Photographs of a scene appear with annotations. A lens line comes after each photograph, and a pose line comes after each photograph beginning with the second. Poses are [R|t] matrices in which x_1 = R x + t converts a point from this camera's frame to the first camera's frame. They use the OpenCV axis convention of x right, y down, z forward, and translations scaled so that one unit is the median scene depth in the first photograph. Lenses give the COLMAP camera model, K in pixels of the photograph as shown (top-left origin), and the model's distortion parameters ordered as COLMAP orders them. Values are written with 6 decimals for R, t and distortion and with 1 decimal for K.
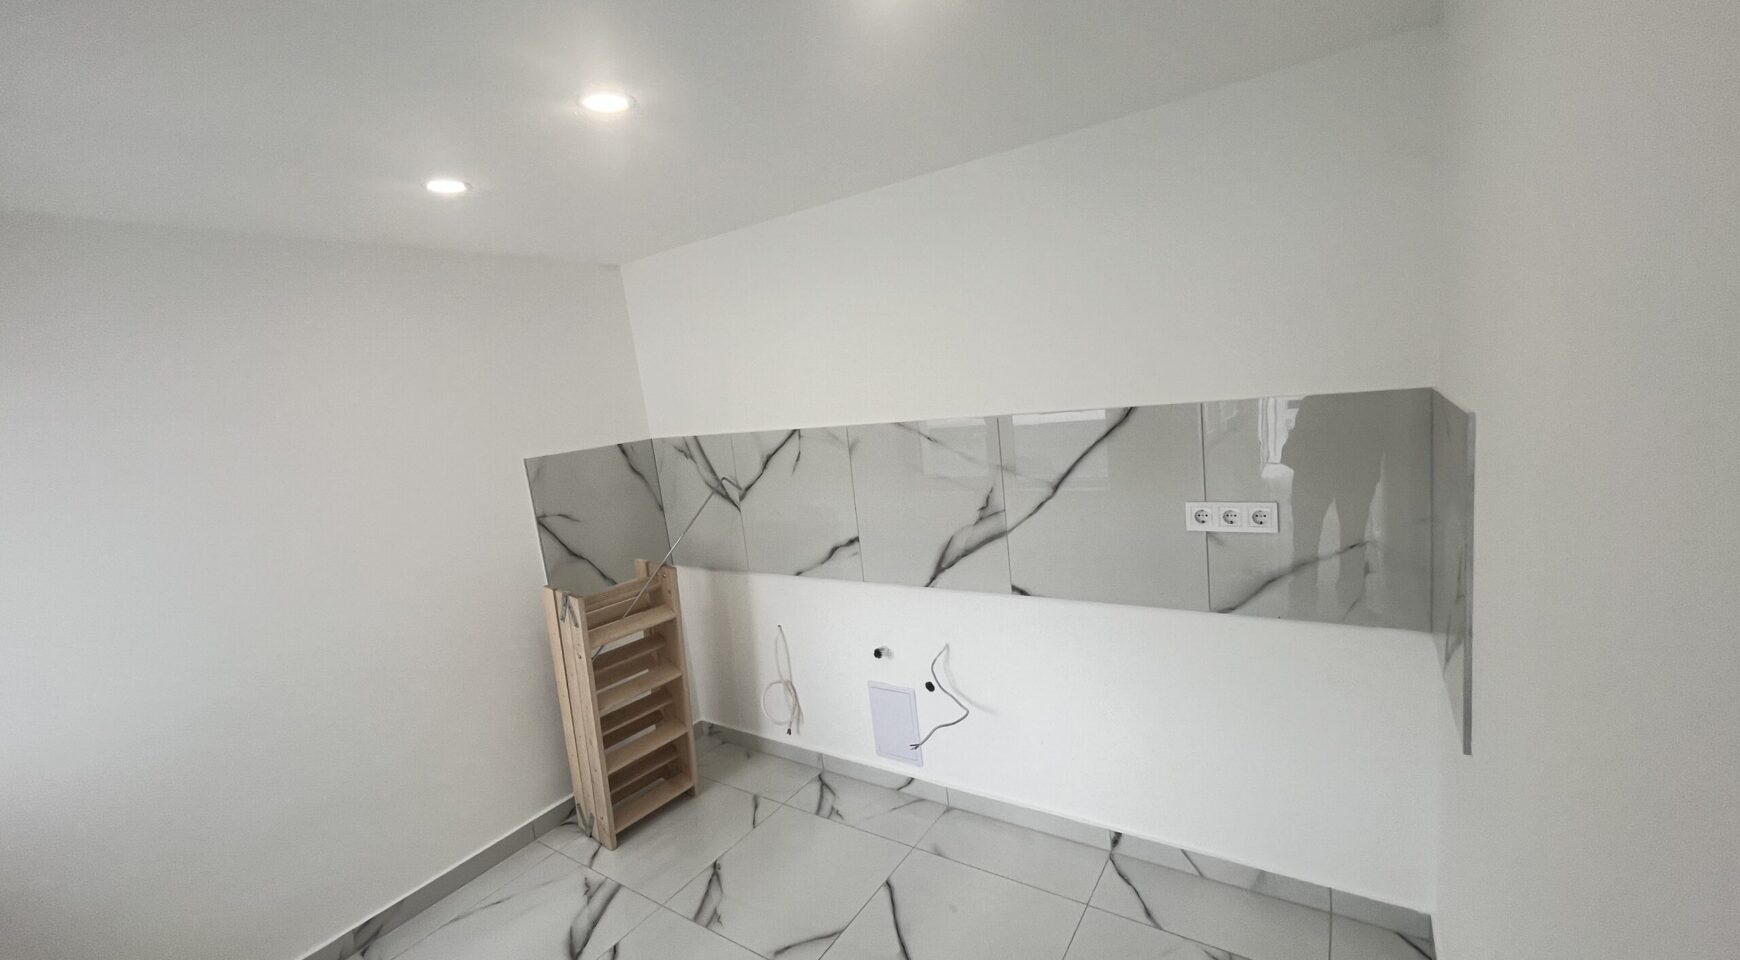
lens RADIAL K [[701.9, 0, 877.9], [0, 701.9, 479.9], [0, 0, 1]] dist [-0.002882, 0.000349]
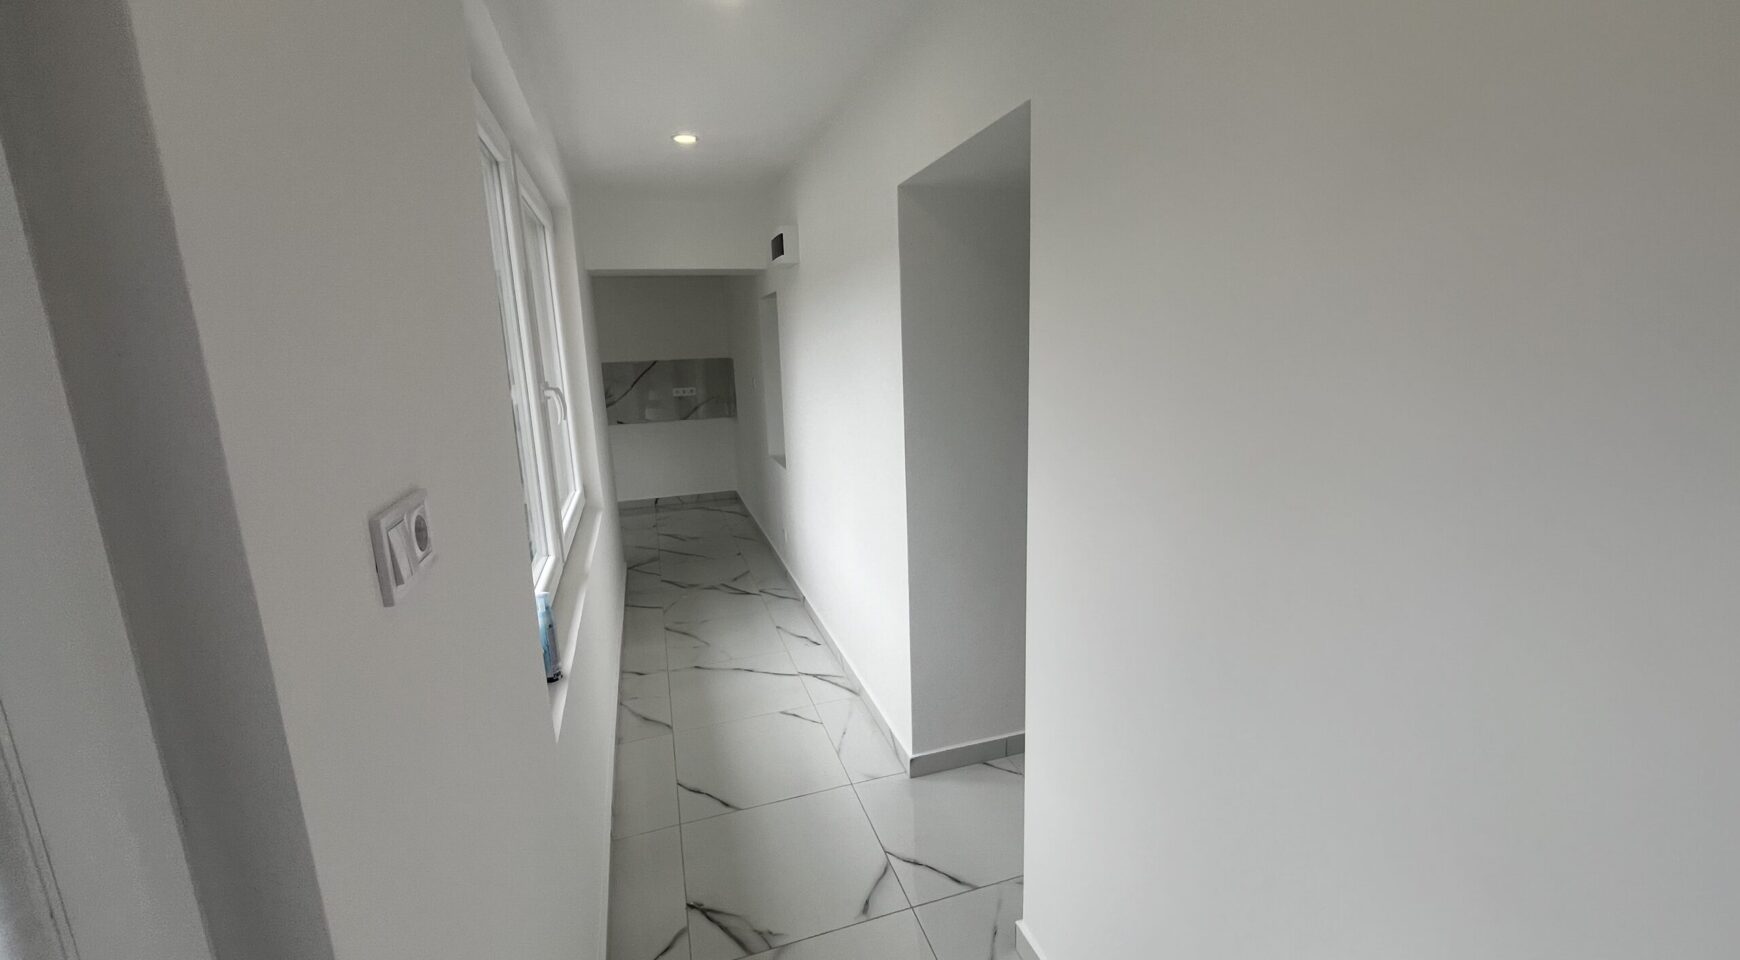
lens RADIAL K [[701.9, 0, 864.4], [0, 701.9, 473.7], [0, 0, 1]] dist [-0.002882, 0.000349]
pose [[0.626031, -0.069803, 0.776667, -1.490672], [0.080175, 0.996469, 0.024932, 0.386175], [-0.775665, 0.046661, 0.629417, -1.682184]]
